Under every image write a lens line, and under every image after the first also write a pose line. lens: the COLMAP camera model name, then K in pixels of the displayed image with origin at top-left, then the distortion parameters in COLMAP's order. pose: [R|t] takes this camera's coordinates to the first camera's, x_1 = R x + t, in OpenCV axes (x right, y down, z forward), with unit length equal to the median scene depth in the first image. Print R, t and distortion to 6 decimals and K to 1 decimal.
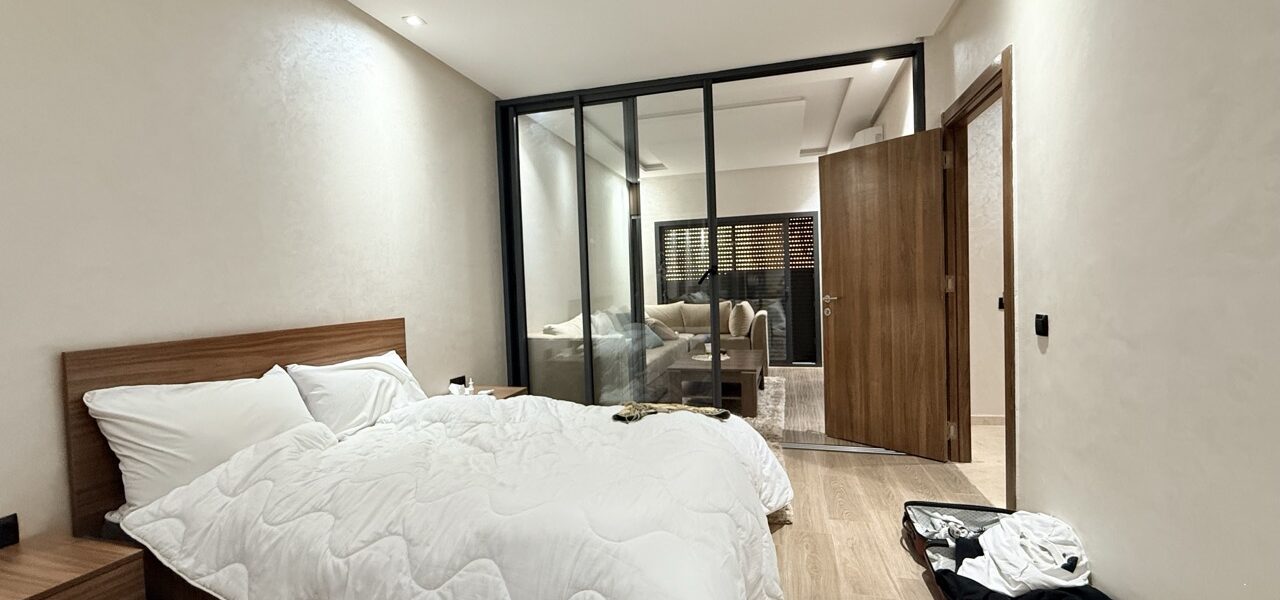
lens RADIAL K [[514.8, 0, 640.8], [0, 514.8, 301.9], [0, 0, 1]] dist [0.000038, 0.000548]
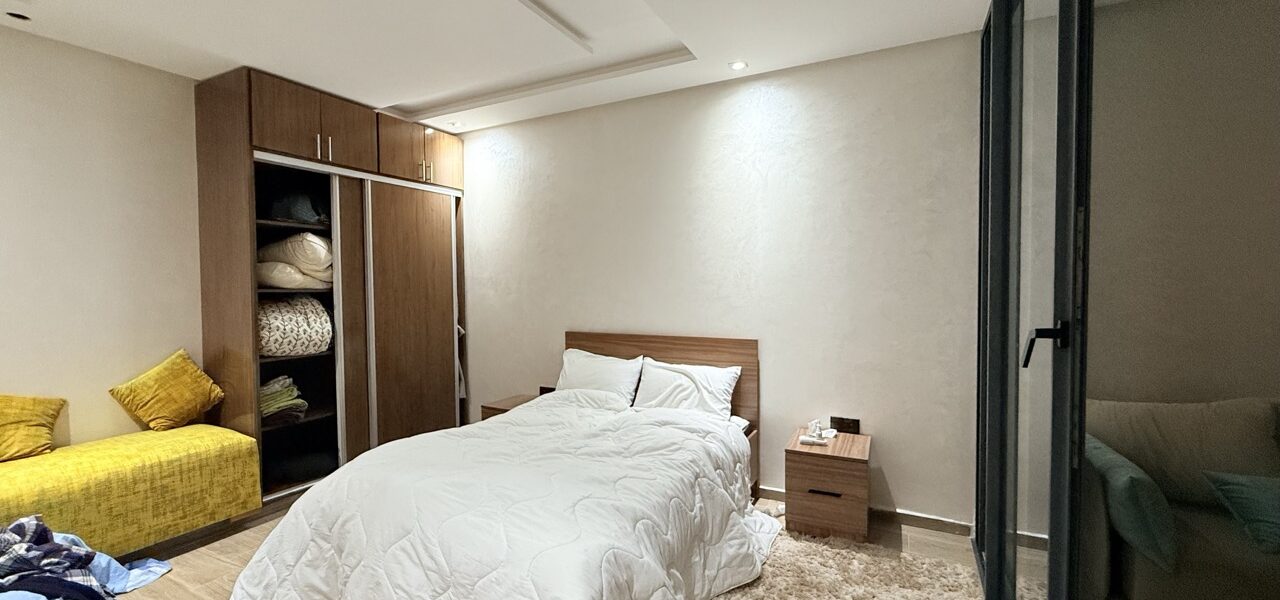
lens RADIAL K [[514.8, 0, 642.8], [0, 514.8, 298.3], [0, 0, 1]] dist [0.000038, 0.000548]
pose [[-0.200846, 0.065017, -0.977463, 0.753576], [-0.021809, 0.997251, 0.070814, -0.150093], [0.979380, 0.035540, -0.198876, 1.139080]]
